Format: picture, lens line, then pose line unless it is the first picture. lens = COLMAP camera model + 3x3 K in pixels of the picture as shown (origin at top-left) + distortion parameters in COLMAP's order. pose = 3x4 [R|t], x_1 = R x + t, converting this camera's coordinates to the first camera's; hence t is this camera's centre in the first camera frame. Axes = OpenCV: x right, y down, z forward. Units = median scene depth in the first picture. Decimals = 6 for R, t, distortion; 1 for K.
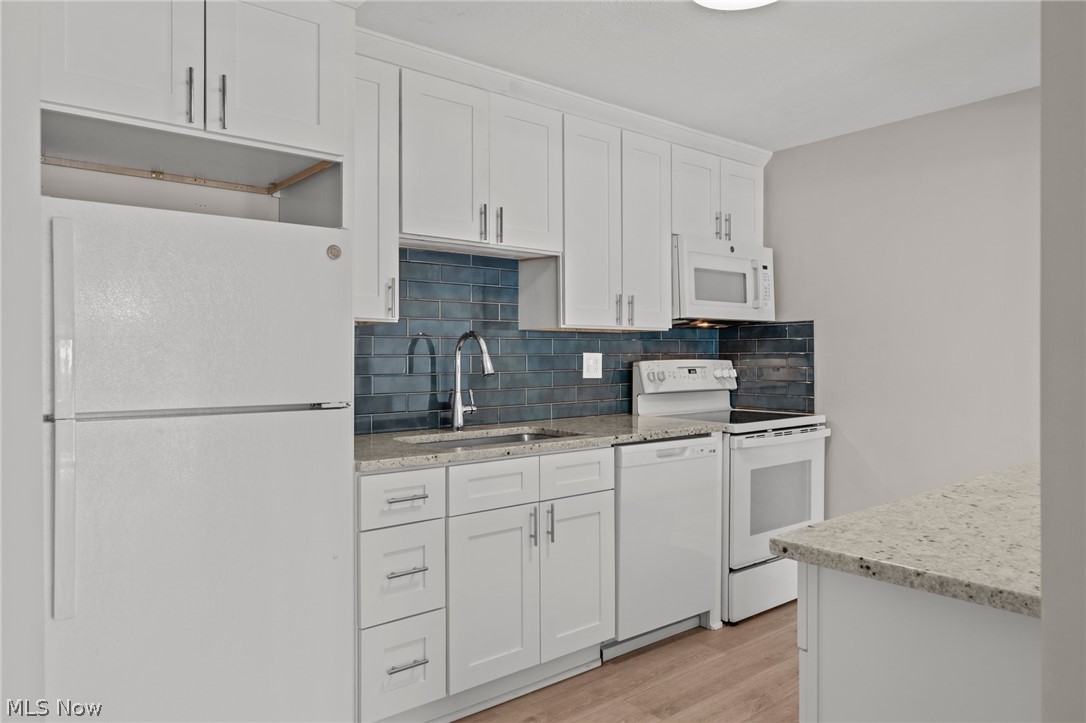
lens RADIAL K [[721.3, 0, 544.6], [0, 721.3, 358.2], [0, 0, 1]] dist [0.000376, 0.001417]
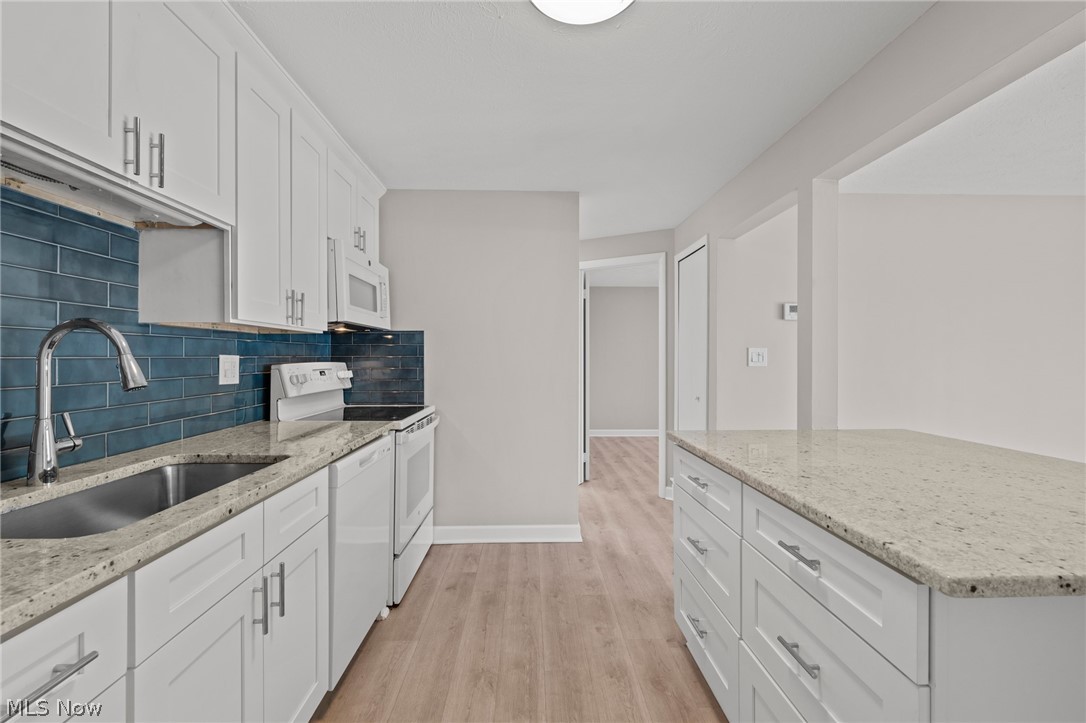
lens RADIAL K [[458.1, 0, 542.7], [0, 458.1, 358.3], [0, 0, 1]] dist [0.000239, -0.000398]
pose [[0.612851, 0.003079, 0.790193, -0.156371], [0.000243, 0.999992, -0.004085, -0.001245], [-0.790199, 0.002696, 0.612845, 0.413751]]
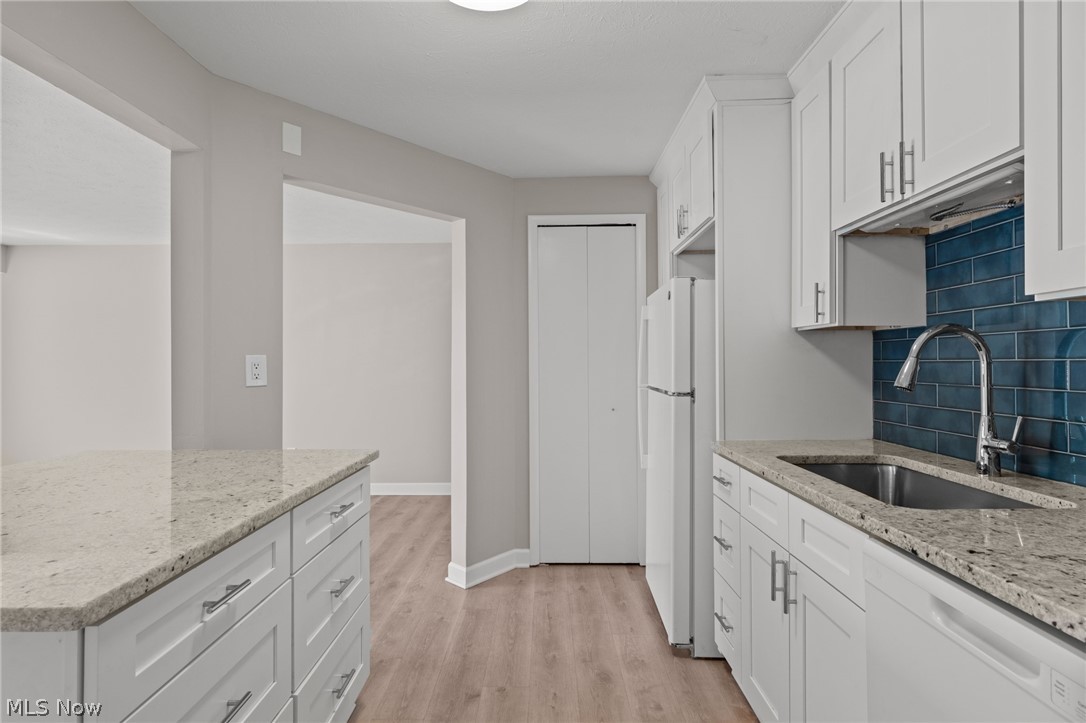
lens RADIAL K [[565.5, 0, 537.9], [0, 565.5, 359.9], [0, 0, 1]] dist [0.003386, -0.000093]
pose [[-0.649307, 0.001912, -0.760524, 0.501327], [0.003390, 0.999994, -0.000380, -0.004442], [0.760519, -0.002825, -0.649309, 0.960536]]
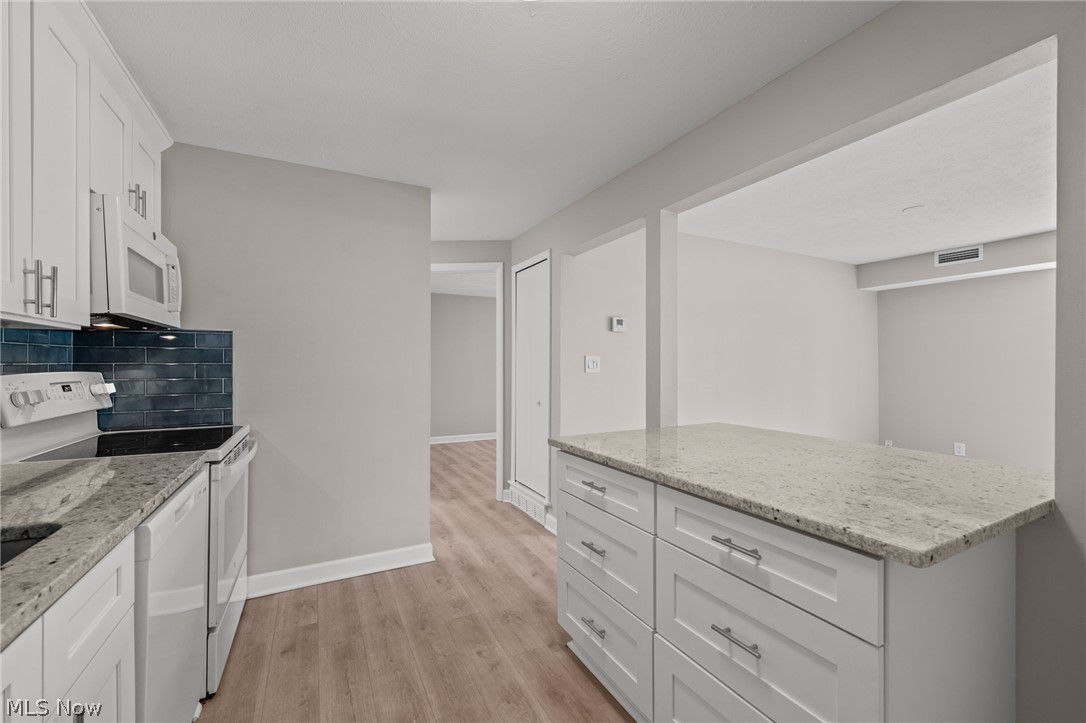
lens RADIAL K [[441.7, 0, 541.3], [0, 441.7, 364.3], [0, 0, 1]] dist [-0.001652, -0.000284]
pose [[0.214360, 0.003798, 0.976747, -0.153160], [0.003079, 0.999985, -0.004564, -0.002769], [-0.976750, 0.003986, 0.214345, 0.543539]]
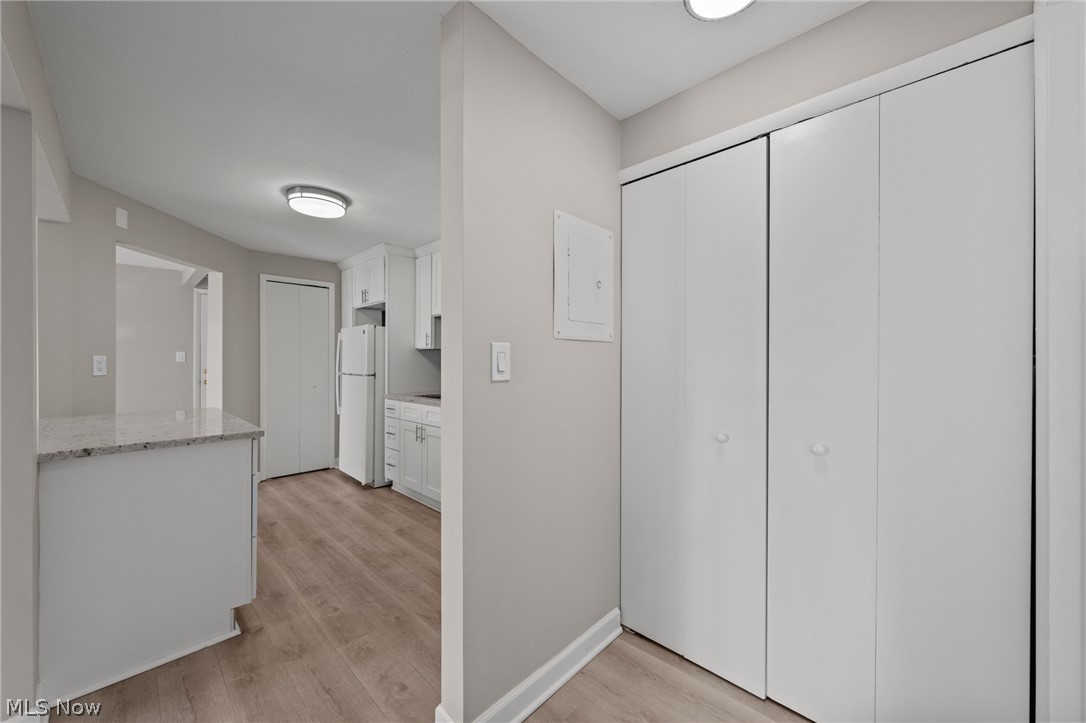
lens RADIAL K [[402.8, 0, 544.8], [0, 402.8, 358.5], [0, 0, 1]] dist [-0.000212, -0.000020]
pose [[0.118045, -0.001792, -0.993007, 1.079386], [-0.005720, 0.999981, -0.002484, -0.009571], [0.992992, 0.005974, 0.118033, 1.002452]]
